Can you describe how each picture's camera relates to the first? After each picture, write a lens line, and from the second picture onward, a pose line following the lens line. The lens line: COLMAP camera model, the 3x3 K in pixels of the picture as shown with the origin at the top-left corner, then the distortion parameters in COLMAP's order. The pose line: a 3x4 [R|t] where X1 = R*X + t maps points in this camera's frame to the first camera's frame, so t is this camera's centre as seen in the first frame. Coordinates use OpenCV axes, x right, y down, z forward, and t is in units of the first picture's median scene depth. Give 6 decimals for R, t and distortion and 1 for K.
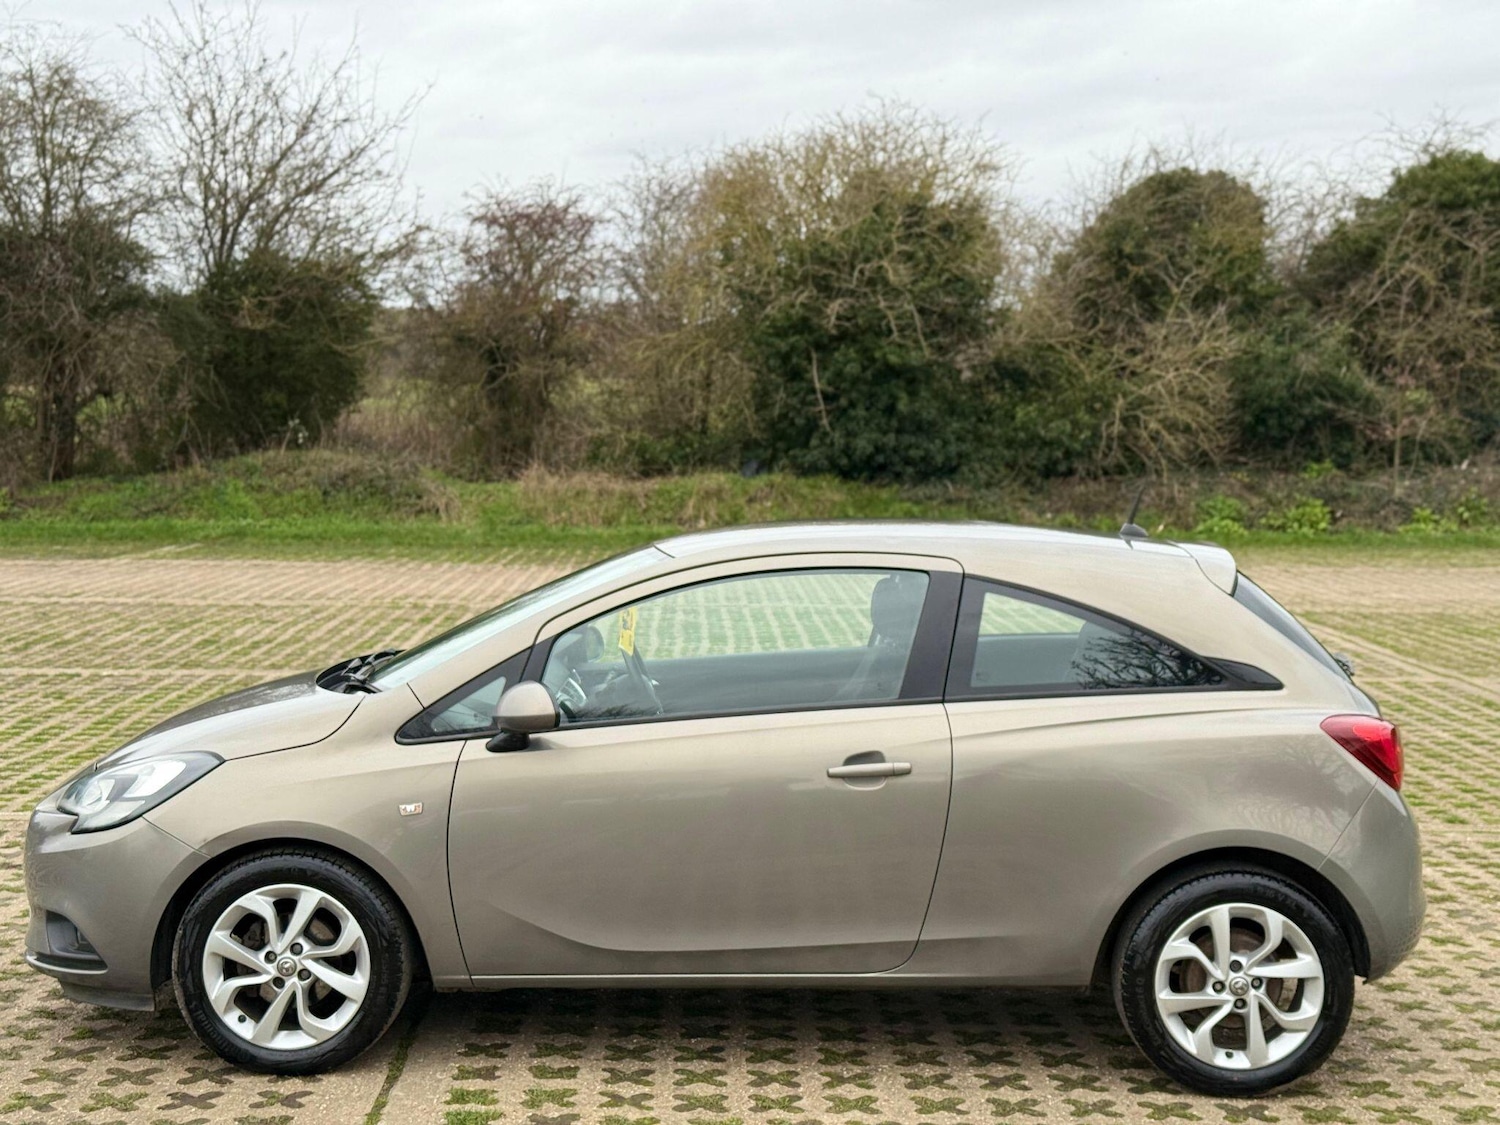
lens RADIAL K [[2089.5, 0, 750.0], [0, 2089.5, 562.5], [0, 0, 1]] dist [0.175510, -0.445876]
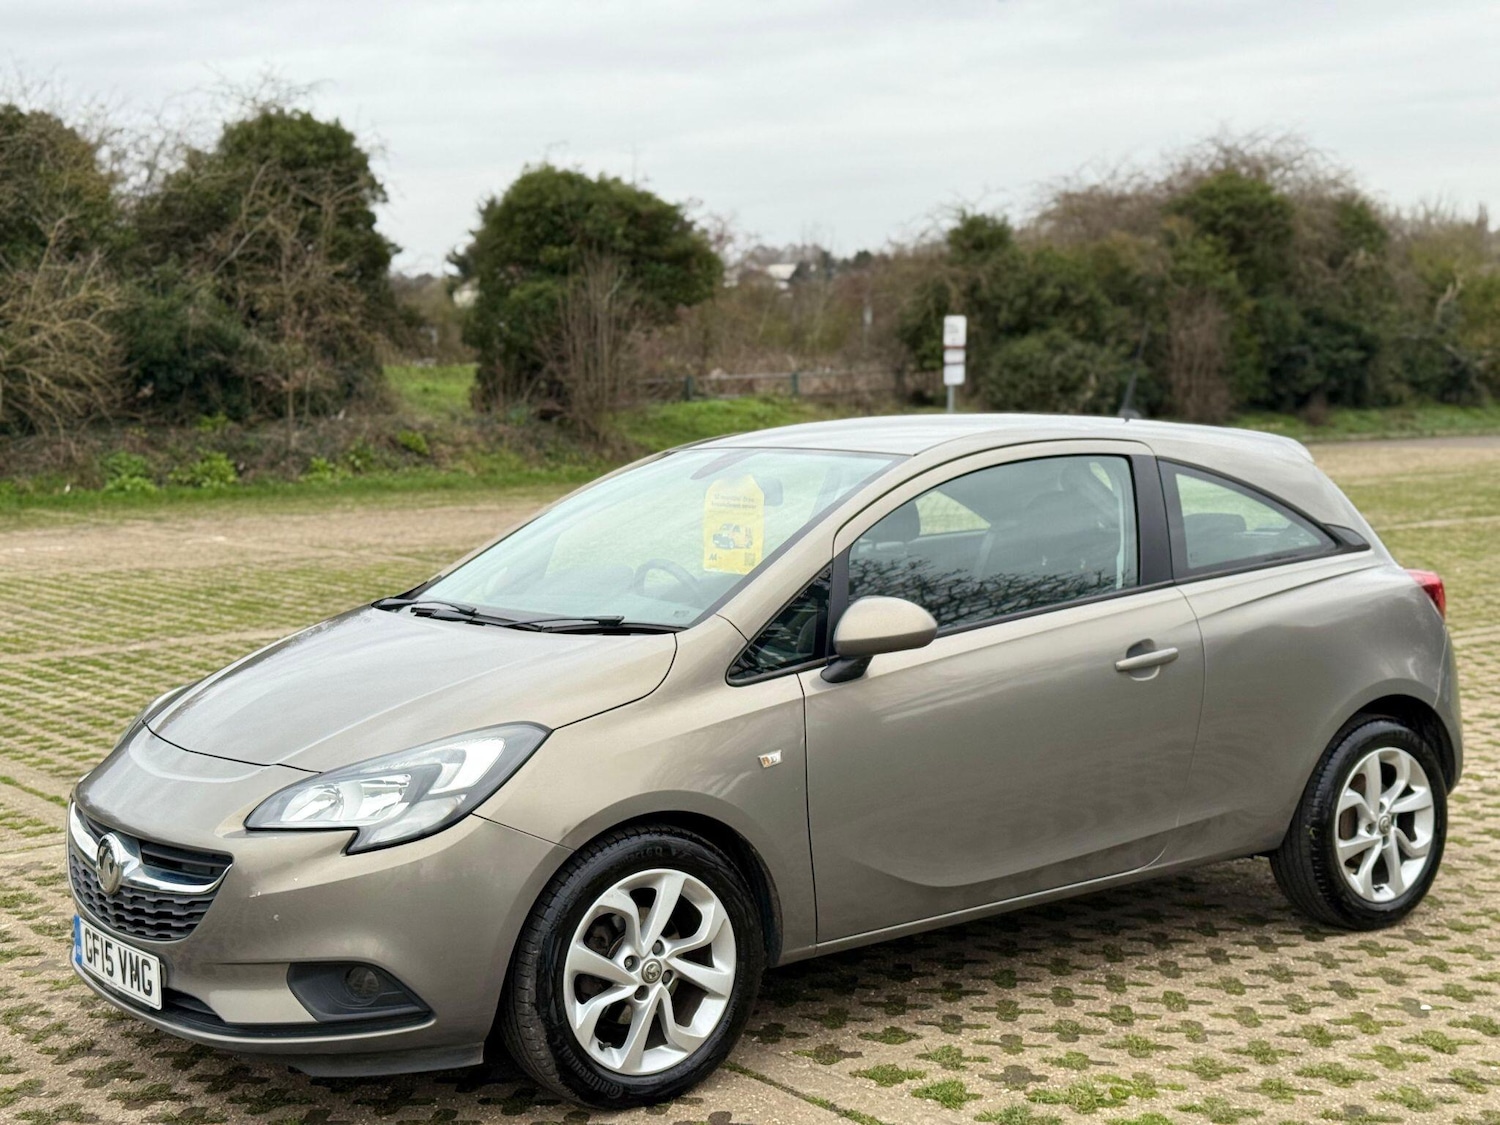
lens RADIAL K [[2078.1, 0, 750.0], [0, 2078.1, 562.5], [0, 0, 1]] dist [0.192943, -0.341886]
pose [[0.799345, -0.073194, 0.596397, -0.443472], [0.064061, 0.997277, 0.036532, 0.004705], [-0.597447, 0.009004, 0.801858, 0.220931]]
